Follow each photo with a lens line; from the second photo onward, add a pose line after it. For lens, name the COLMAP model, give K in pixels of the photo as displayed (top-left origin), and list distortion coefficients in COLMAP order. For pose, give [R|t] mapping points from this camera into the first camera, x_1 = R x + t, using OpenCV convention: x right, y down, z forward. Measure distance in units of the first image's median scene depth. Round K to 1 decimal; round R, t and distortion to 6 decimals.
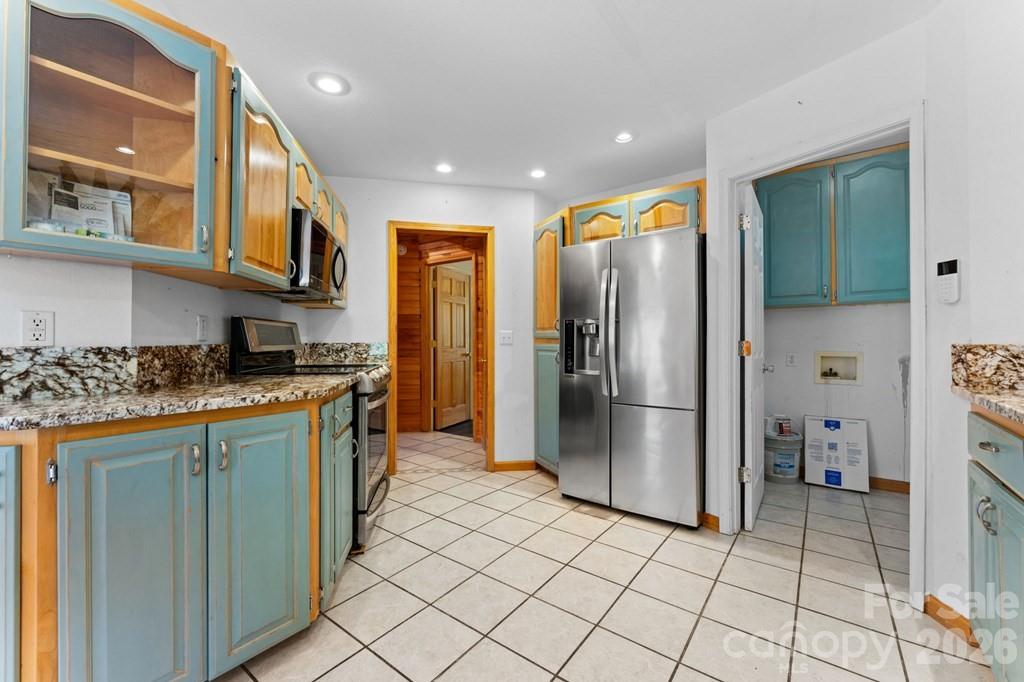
lens RADIAL K [[411.6, 0, 515.2], [0, 411.6, 340.8], [0, 0, 1]] dist [0.000212, 0.000158]
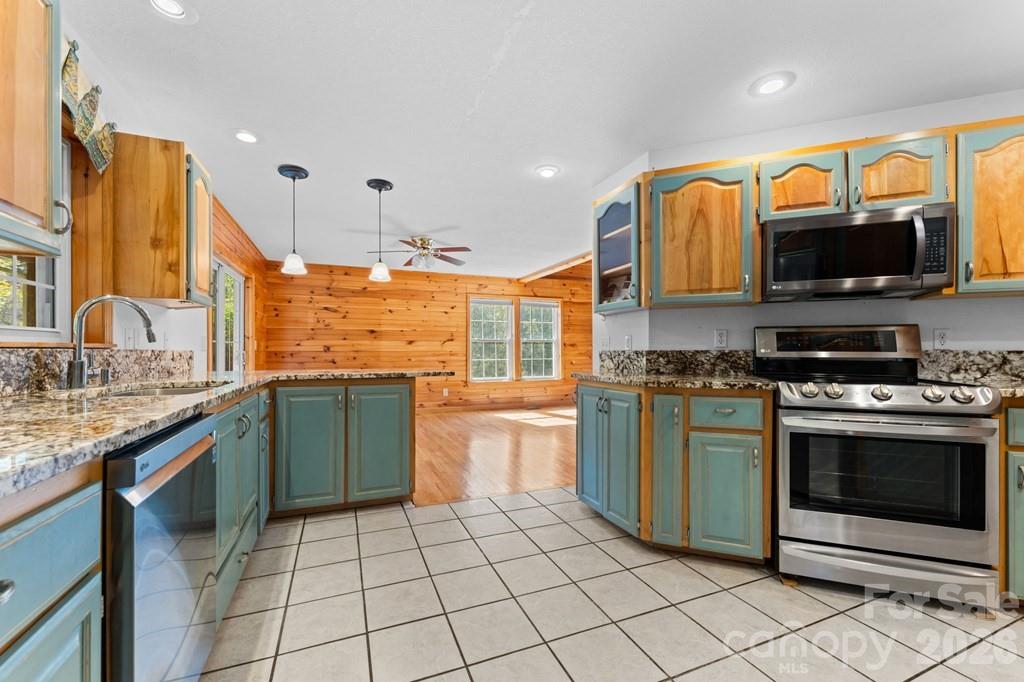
lens RADIAL K [[411.6, 0, 513.5], [0, 411.6, 348.3], [0, 0, 1]] dist [0.000212, 0.000158]
pose [[-0.511679, -0.007292, -0.859146, 1.099920], [-0.003574, 0.999973, -0.006359, 0.018972], [0.859170, -0.000183, -0.511691, 1.492755]]
